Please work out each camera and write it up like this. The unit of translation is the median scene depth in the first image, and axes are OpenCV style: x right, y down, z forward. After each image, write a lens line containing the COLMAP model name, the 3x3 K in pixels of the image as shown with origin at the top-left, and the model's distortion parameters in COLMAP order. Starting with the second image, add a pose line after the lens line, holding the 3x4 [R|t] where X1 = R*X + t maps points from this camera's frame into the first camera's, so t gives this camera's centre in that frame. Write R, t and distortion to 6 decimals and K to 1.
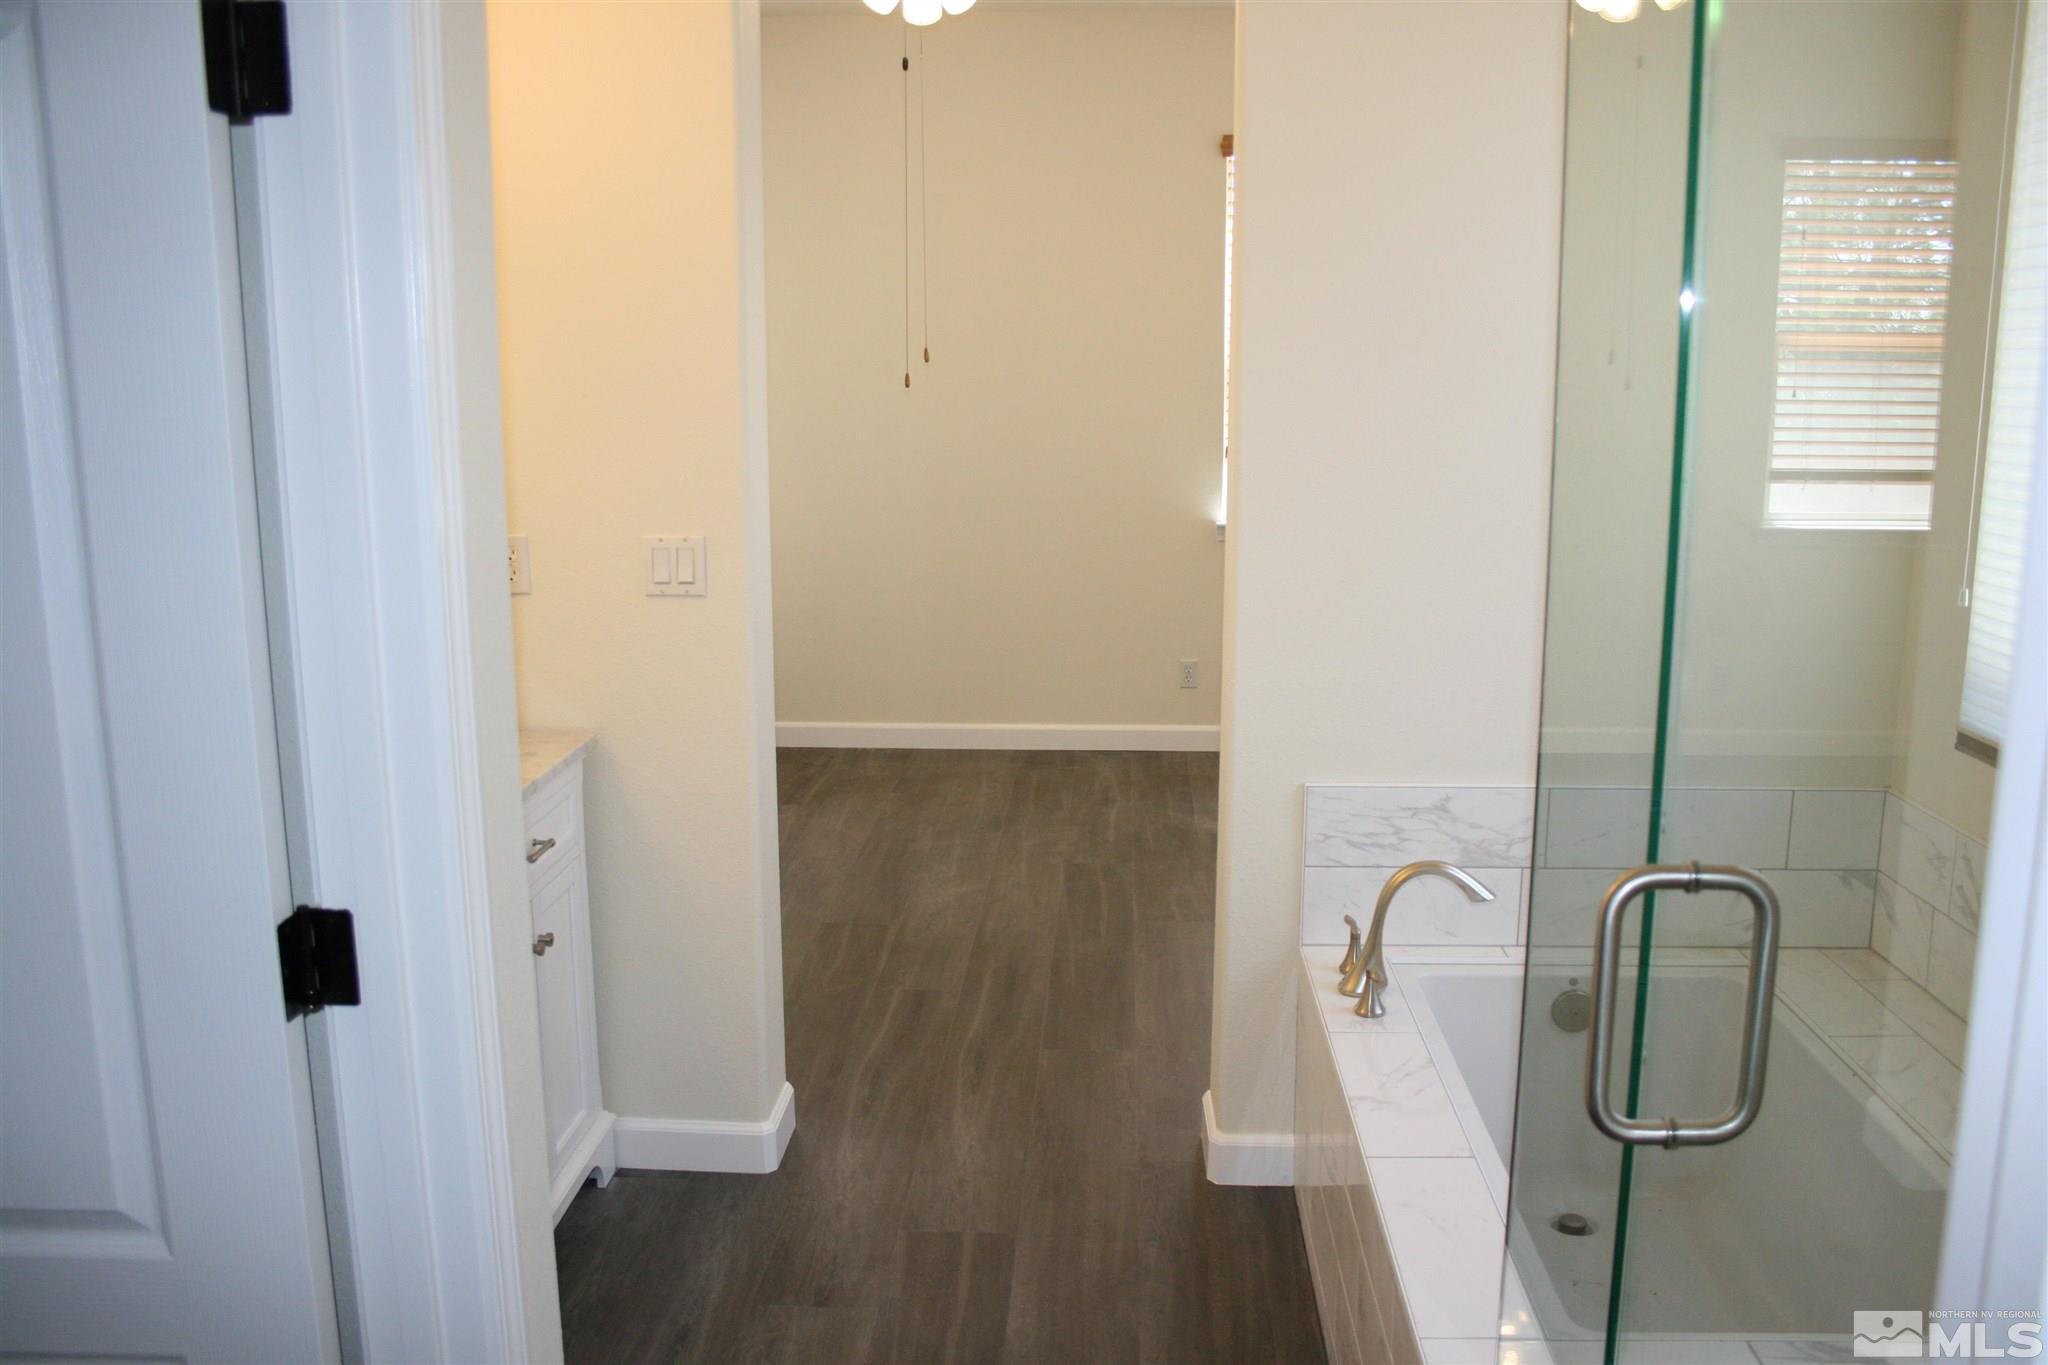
lens RADIAL K [[1720.1, 0, 1023.1], [0, 1720.1, 686.0], [0, 0, 1]] dist [-0.149689, 0.096162]
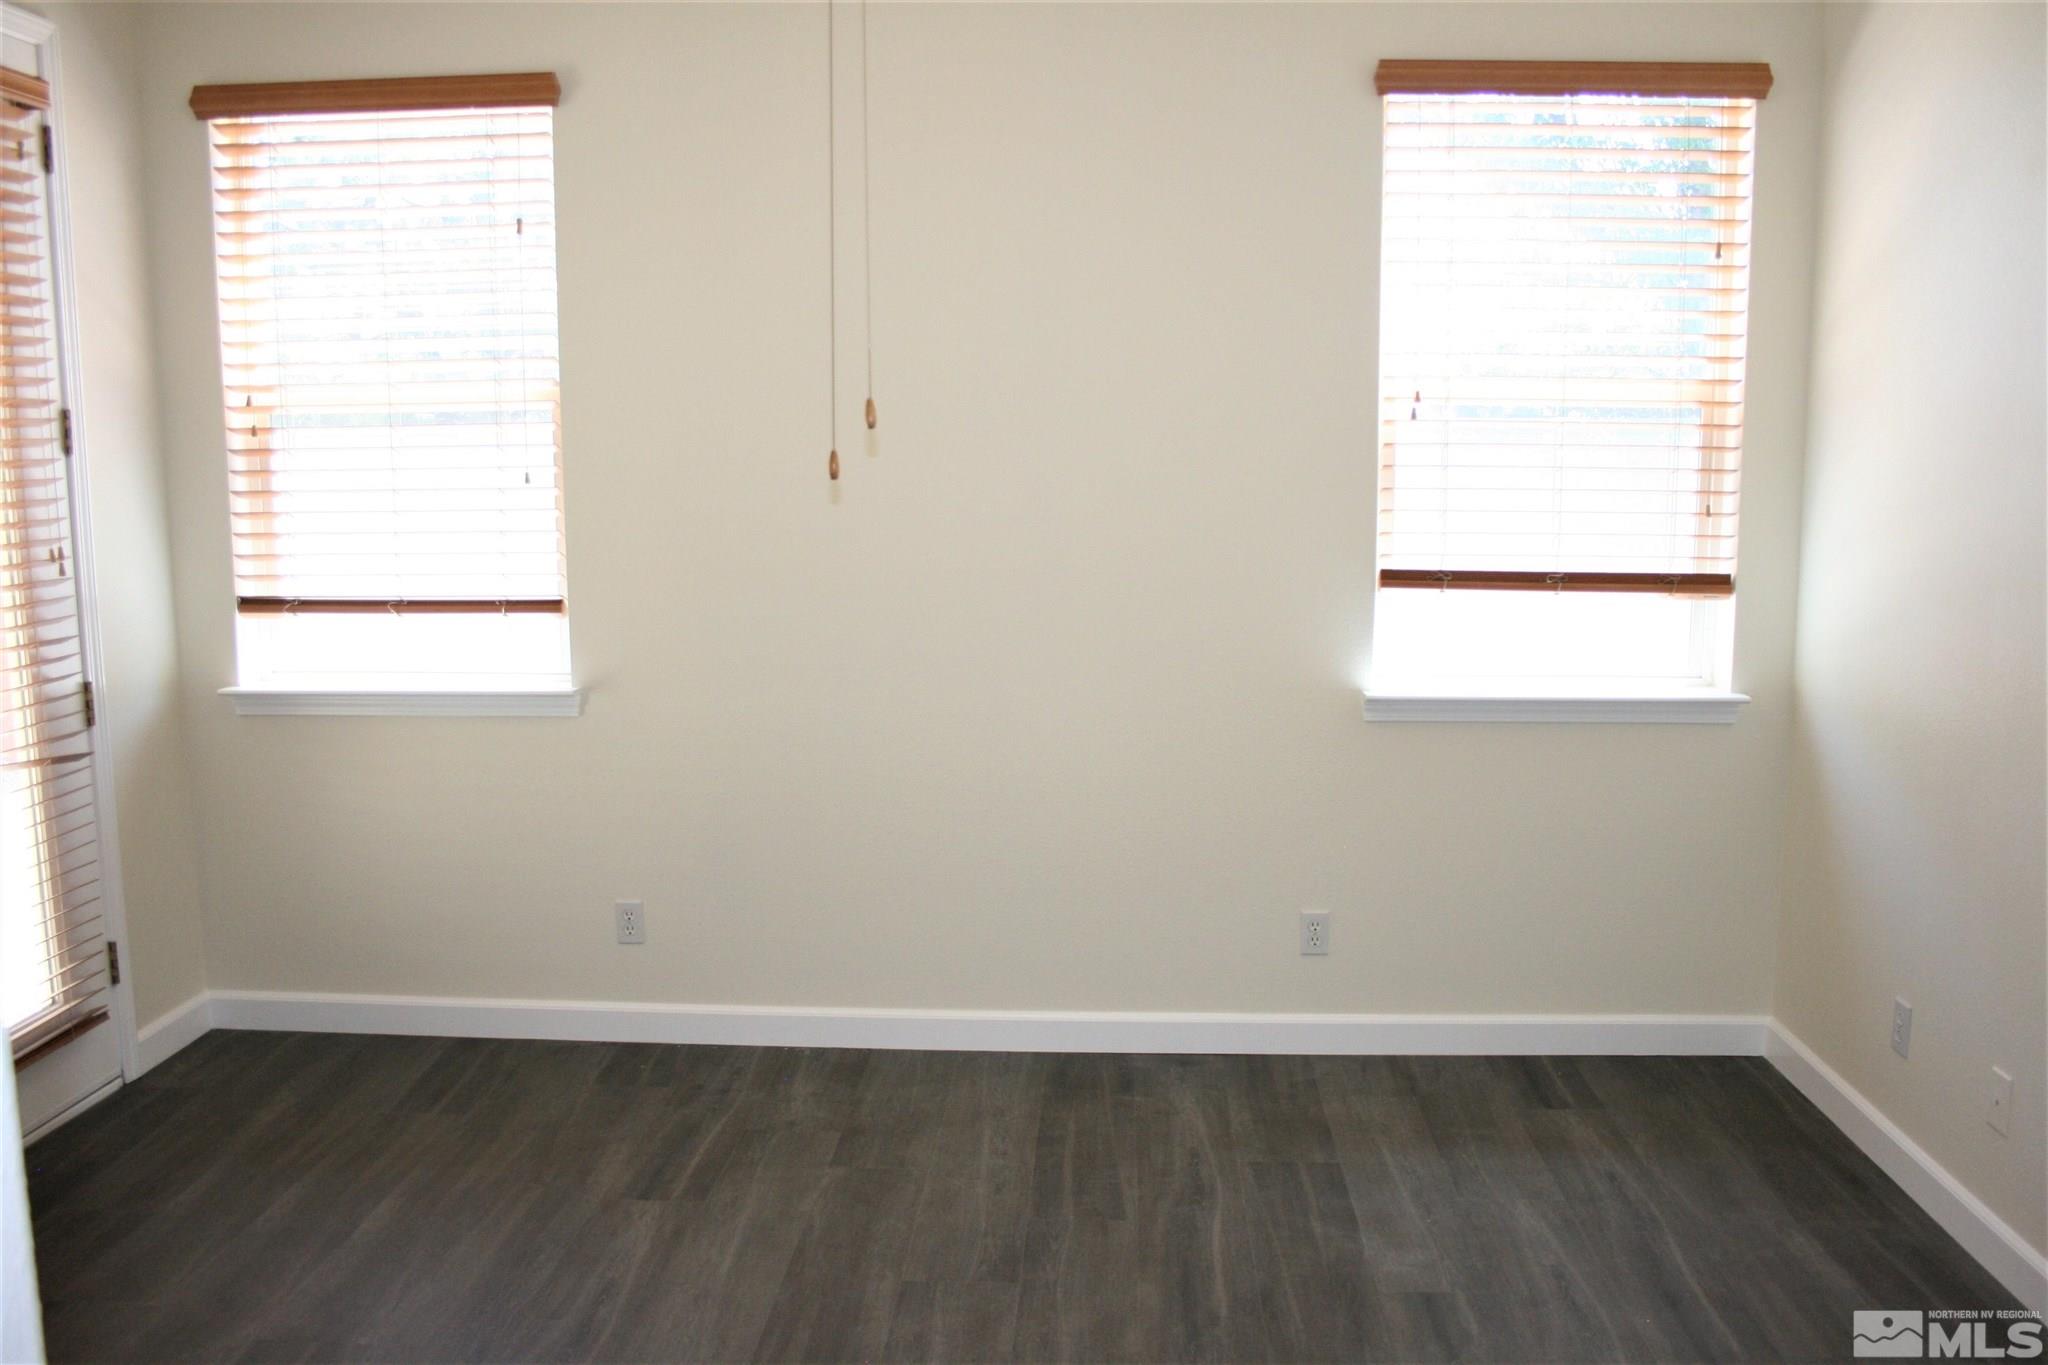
lens RADIAL K [[1720.1, 0, 1022.0], [0, 1720.1, 685.4], [0, 0, 1]] dist [-0.149689, 0.096162]
pose [[0.999999, 0.000145, 0.001258, -0.011317], [-0.000091, 0.999097, -0.042489, -0.076913], [-0.001263, 0.042488, 0.999096, 0.415704]]
